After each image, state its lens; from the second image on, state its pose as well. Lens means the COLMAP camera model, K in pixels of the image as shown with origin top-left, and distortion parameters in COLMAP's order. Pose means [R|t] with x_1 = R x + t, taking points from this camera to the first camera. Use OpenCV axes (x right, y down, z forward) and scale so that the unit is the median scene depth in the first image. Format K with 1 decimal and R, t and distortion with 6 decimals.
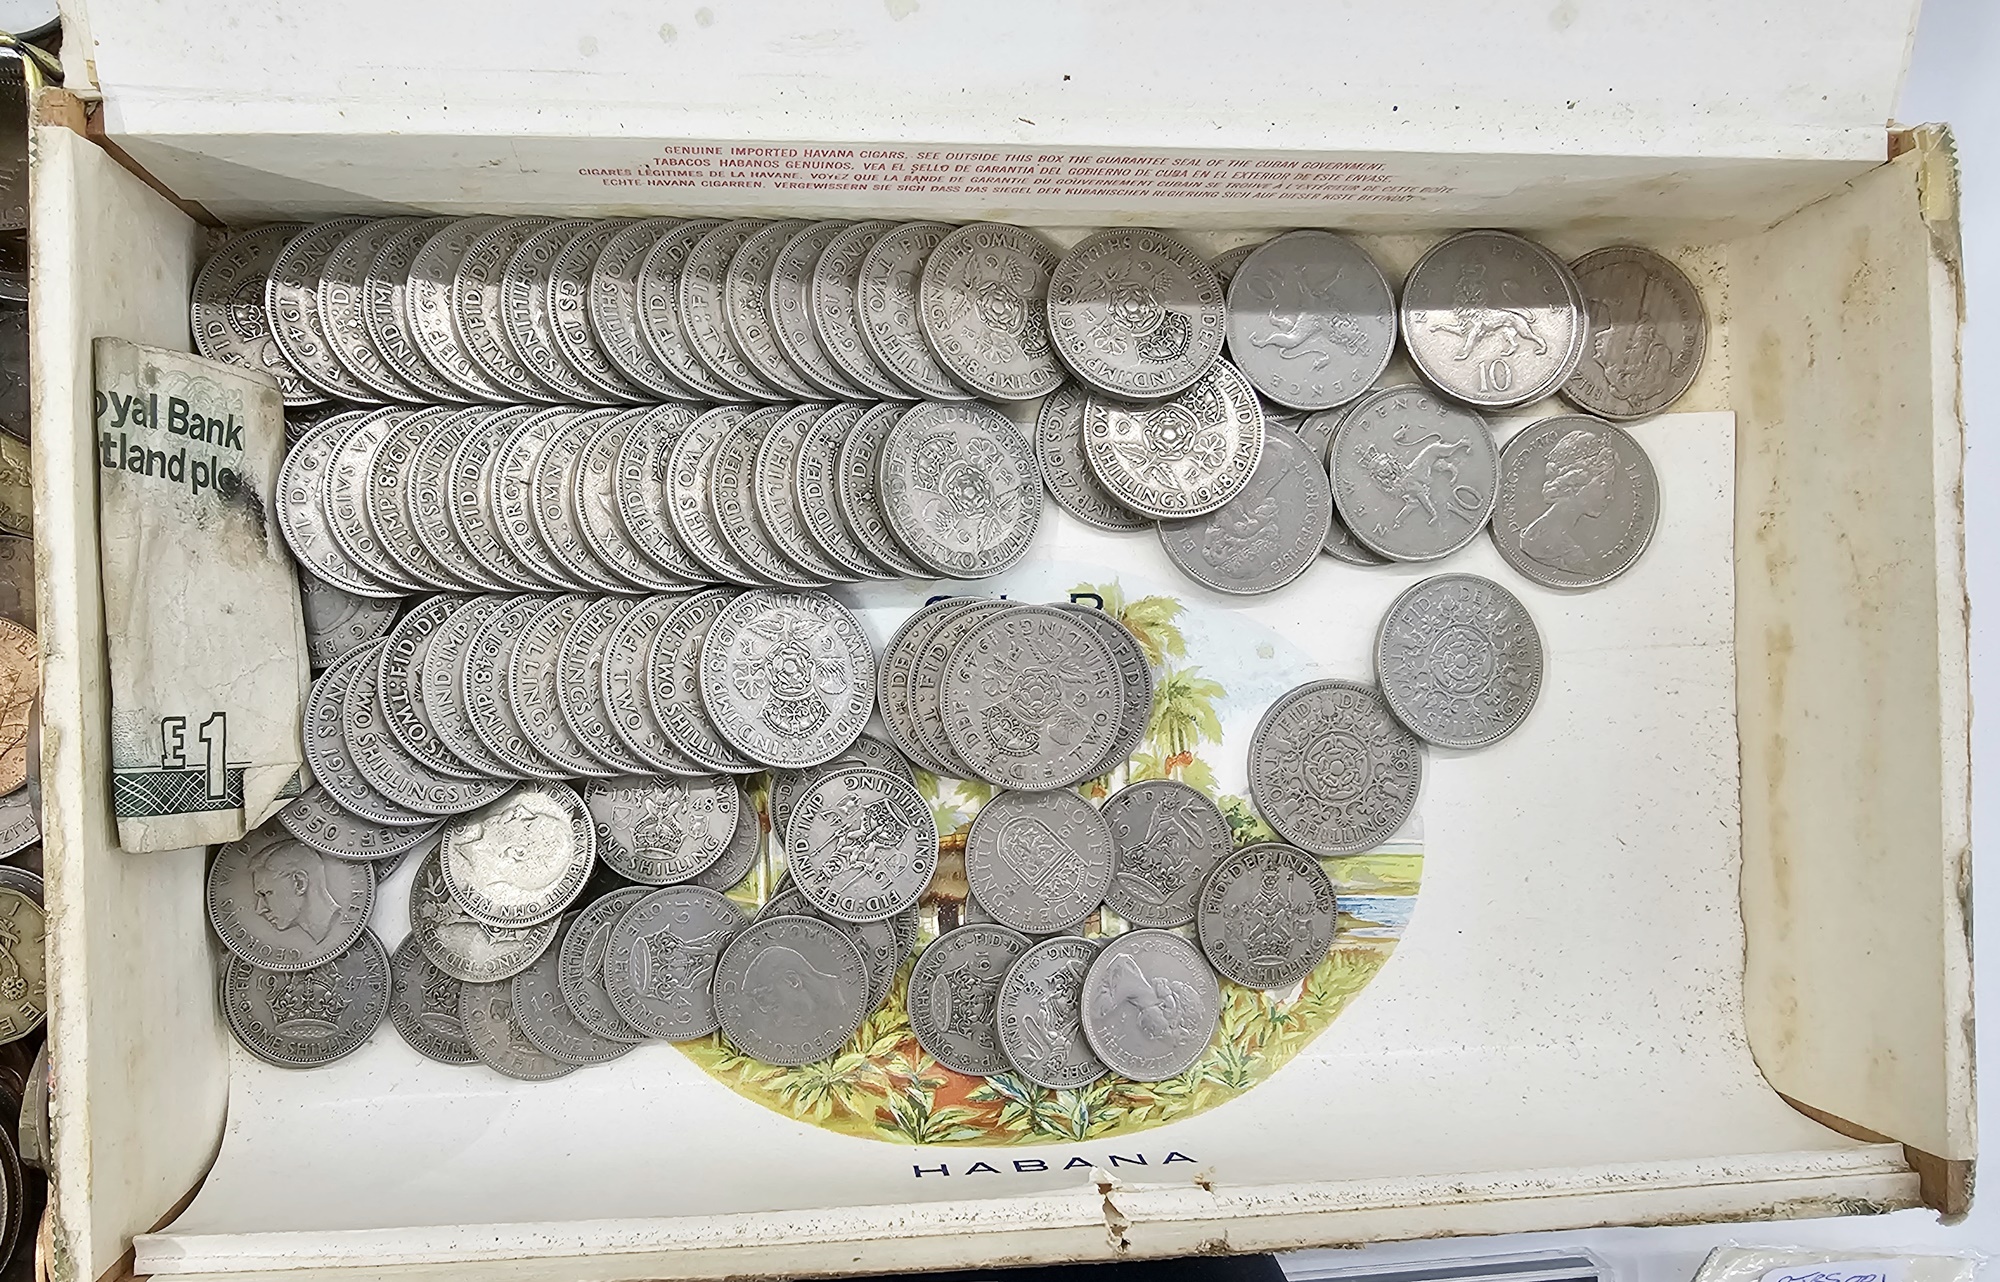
lens RADIAL K [[1366.5, 0, 925.8], [0, 1366.5, 671.5], [0, 0, 1]] dist [0.019094, 0.000293]
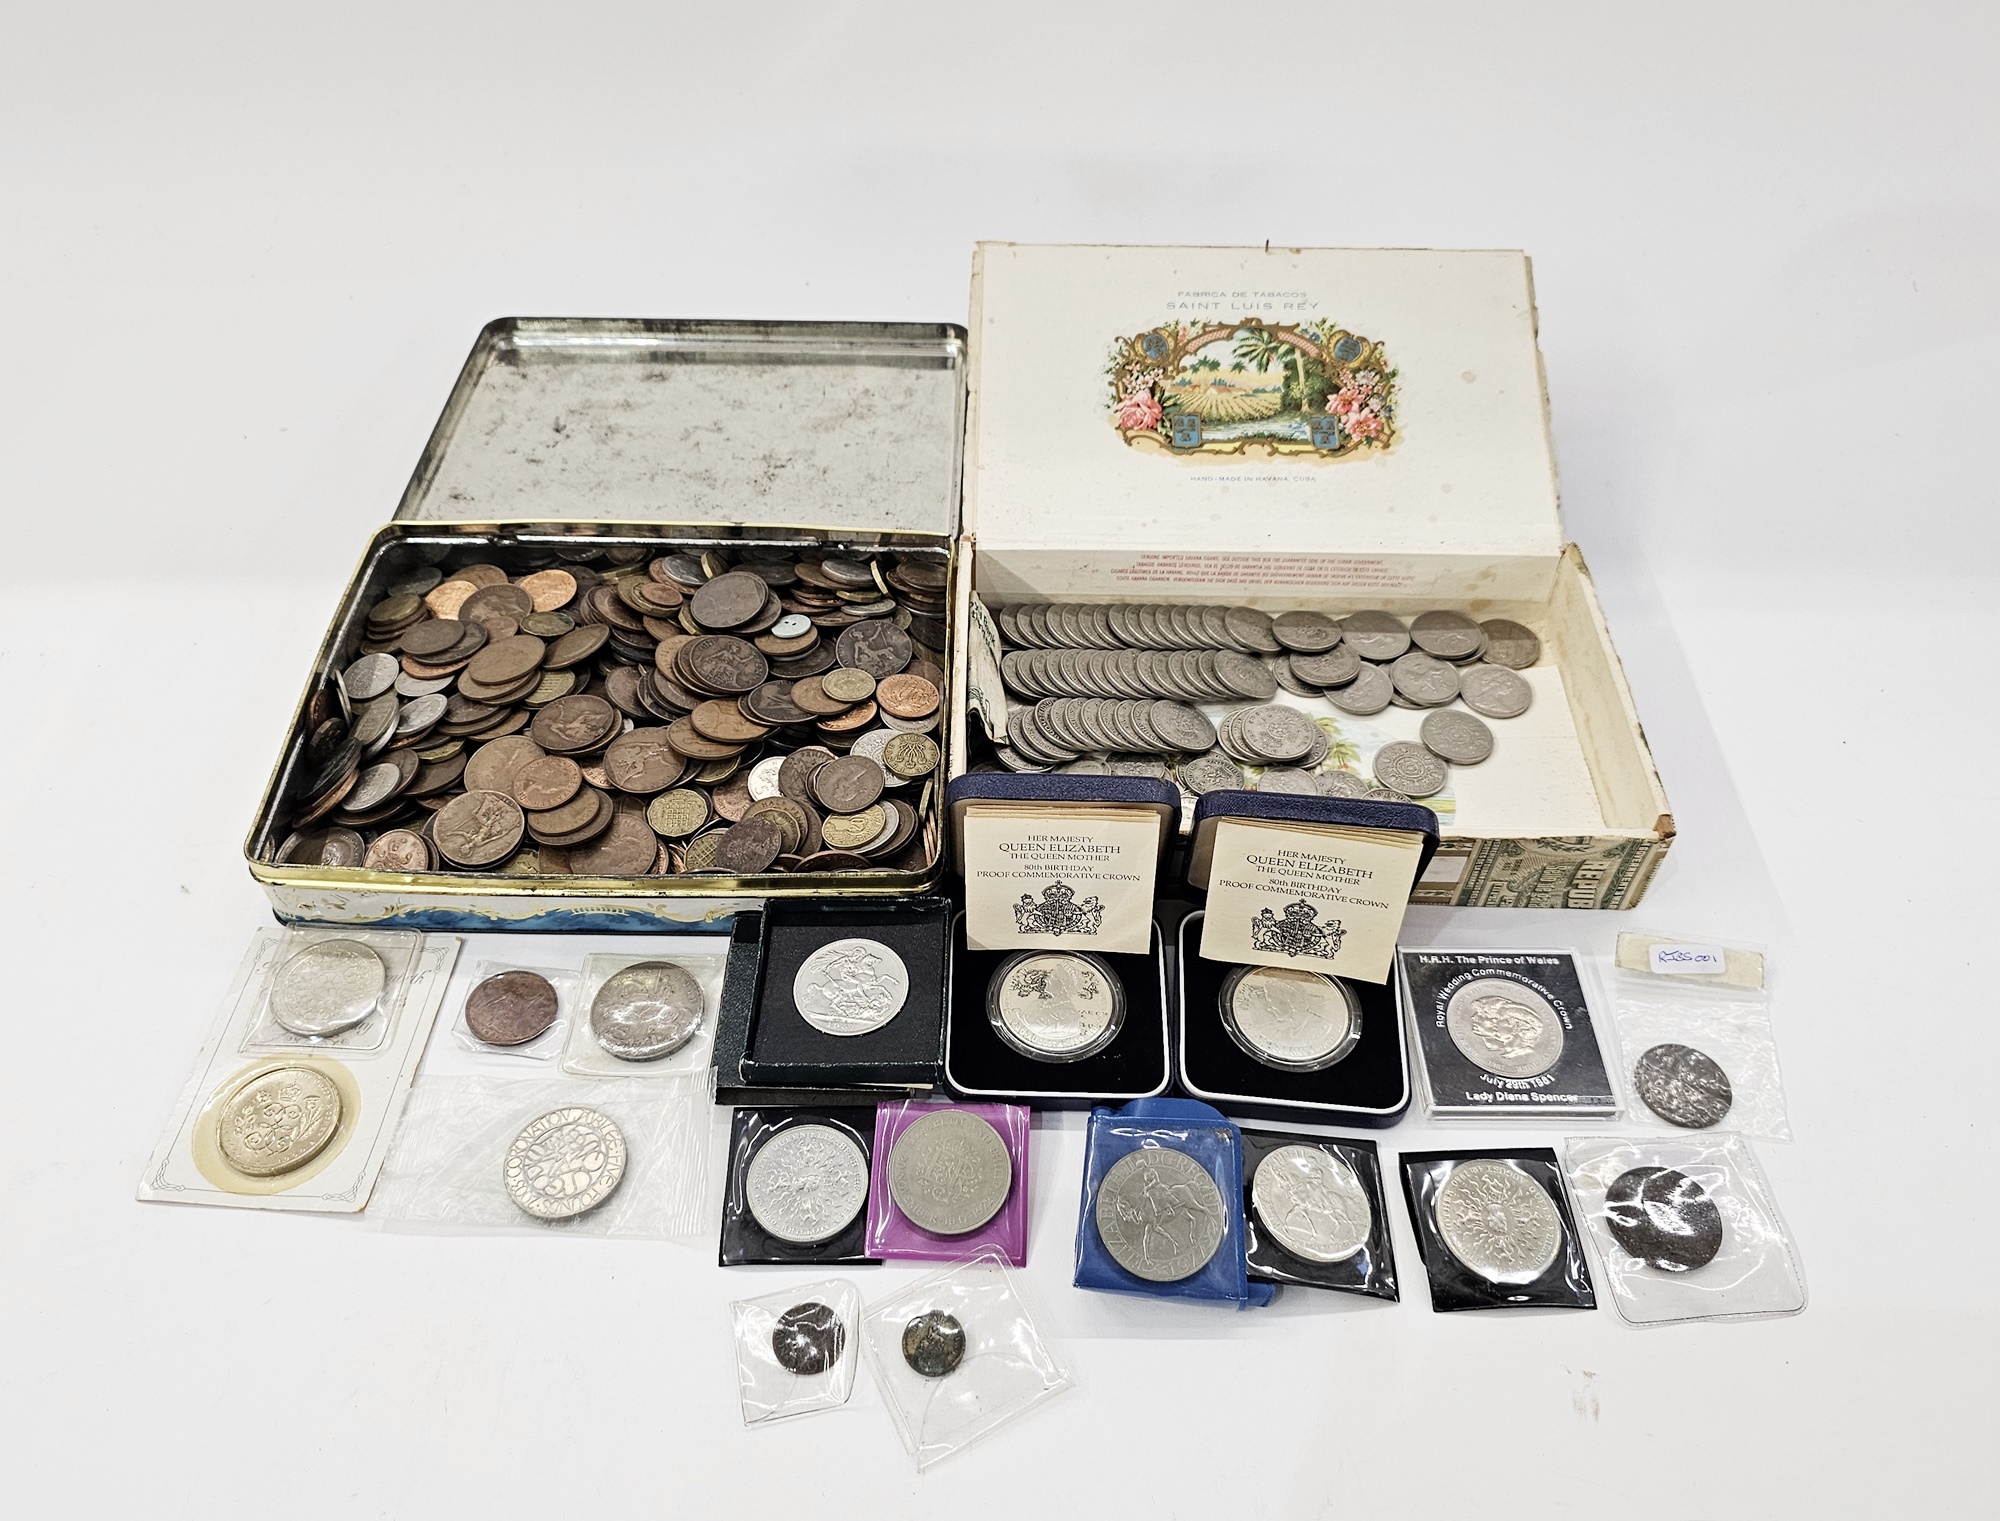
lens RADIAL K [[1518.9, 0, 981.9], [0, 1518.9, 750.0], [0, 0, 1]] dist [0.036585, -0.036737]
pose [[0.992892, -0.037516, -0.112950, -0.151739], [-0.045200, 0.759057, -0.649453, 1.890384], [0.110101, 0.649942, 0.751966, -1.164147]]
